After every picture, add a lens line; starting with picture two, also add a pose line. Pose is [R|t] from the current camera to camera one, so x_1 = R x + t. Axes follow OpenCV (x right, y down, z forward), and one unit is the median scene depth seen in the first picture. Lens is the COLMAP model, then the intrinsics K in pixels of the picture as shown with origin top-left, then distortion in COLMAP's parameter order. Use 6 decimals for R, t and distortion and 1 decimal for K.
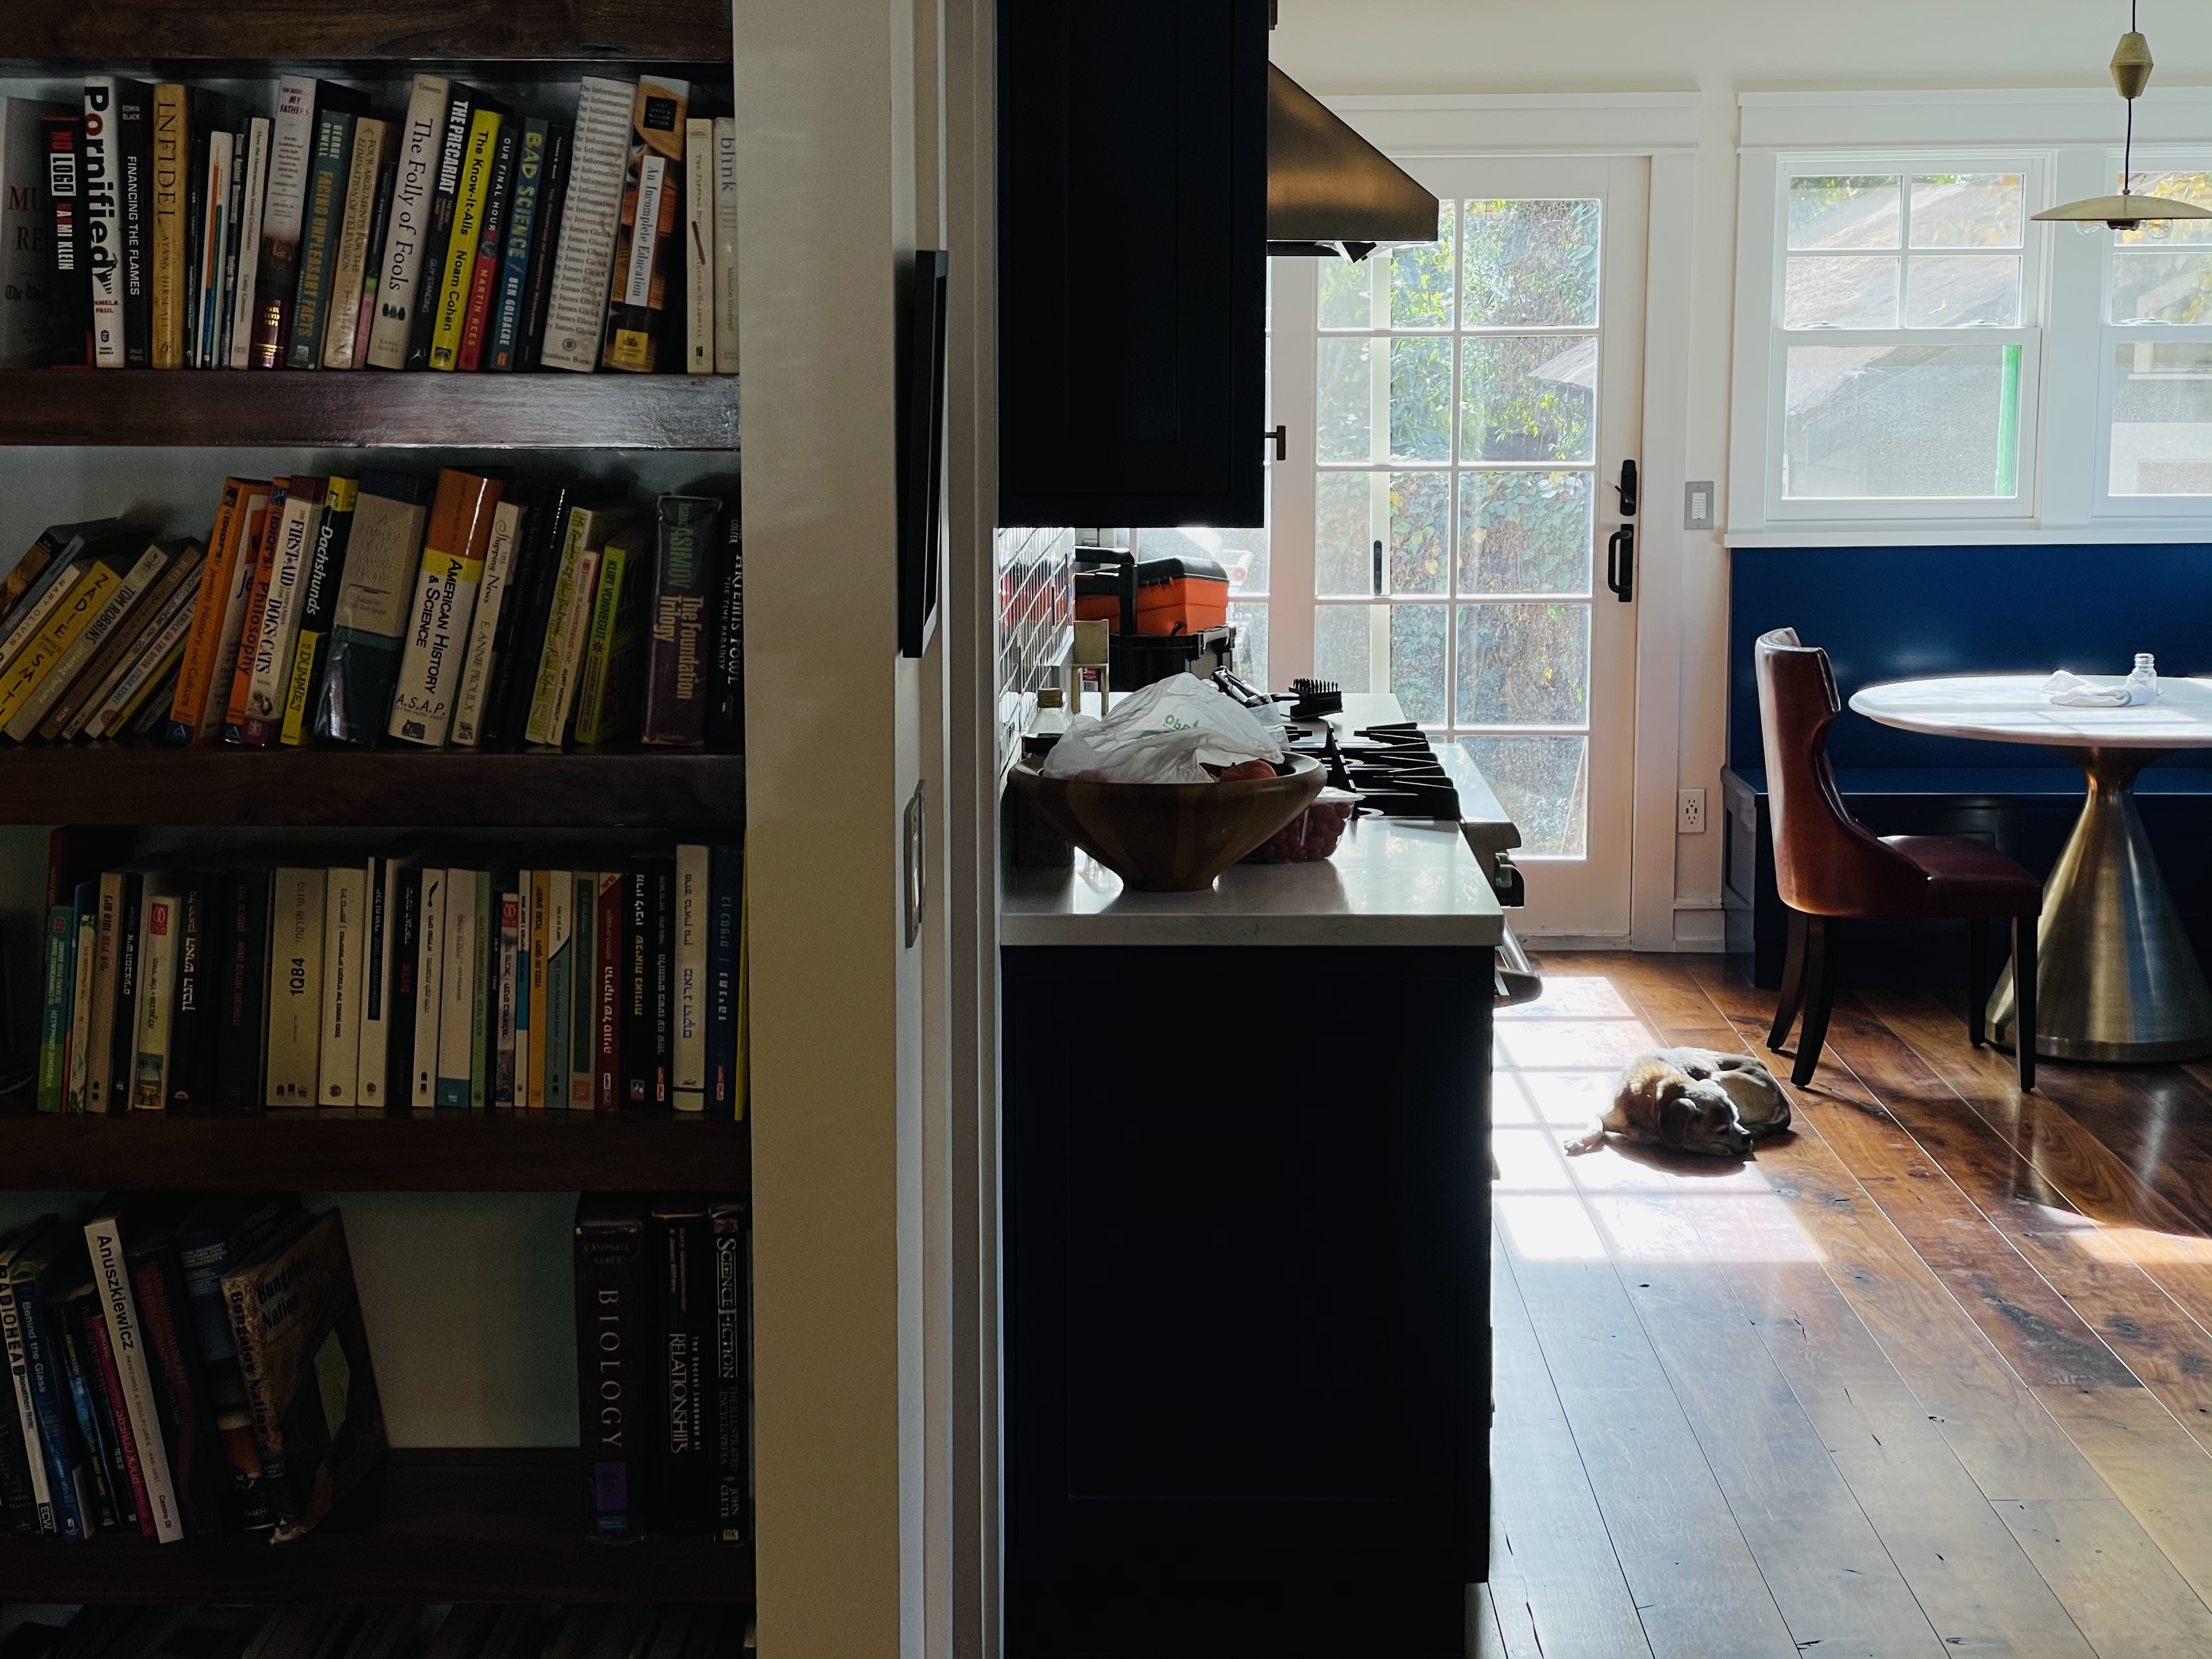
lens RADIAL K [[3296.7, 0, 1106.2], [0, 3296.7, 827.1], [0, 0, 1]] dist [0.032522, 0.000000]
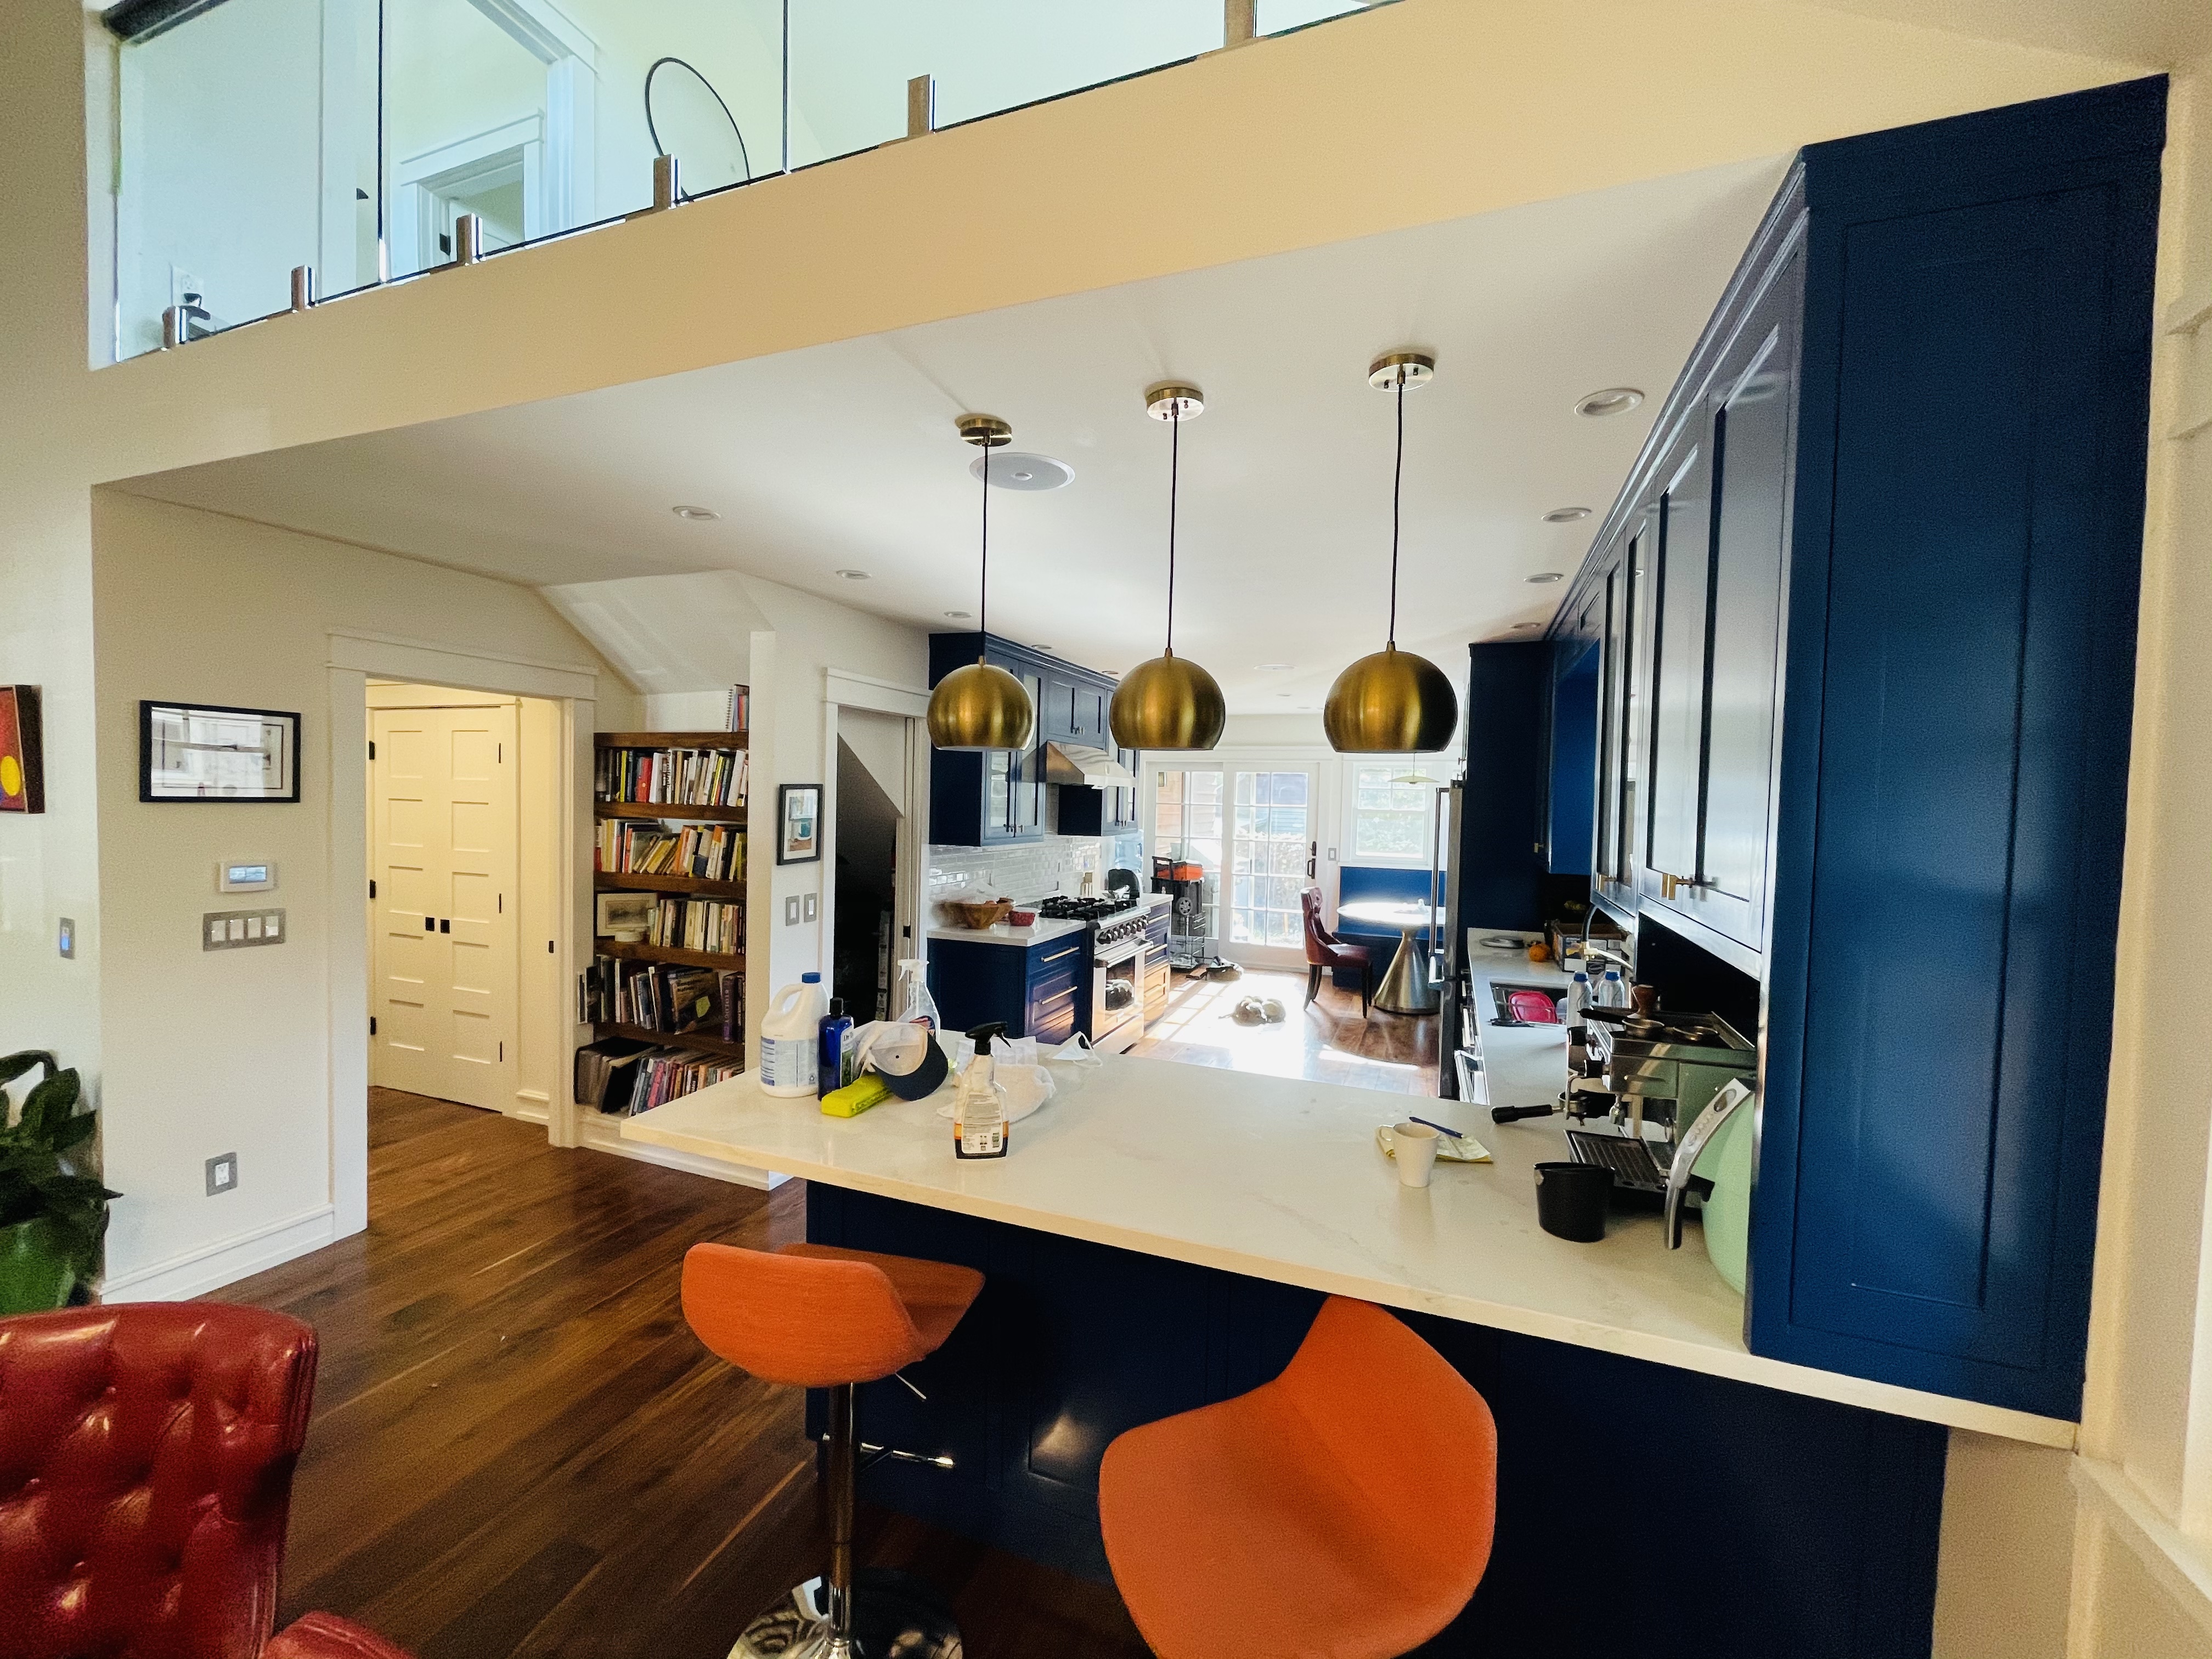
lens RADIAL K [[895.8, 0, 1103.9], [0, 895.8, 830.2], [0, 0, 1]] dist [-0.000559, -0.000008]
pose [[0.941717, 0.036577, -0.334412, 0.814750], [-0.075183, 0.991812, -0.103234, -0.001846], [0.327898, 0.122360, 0.936756, -0.103082]]
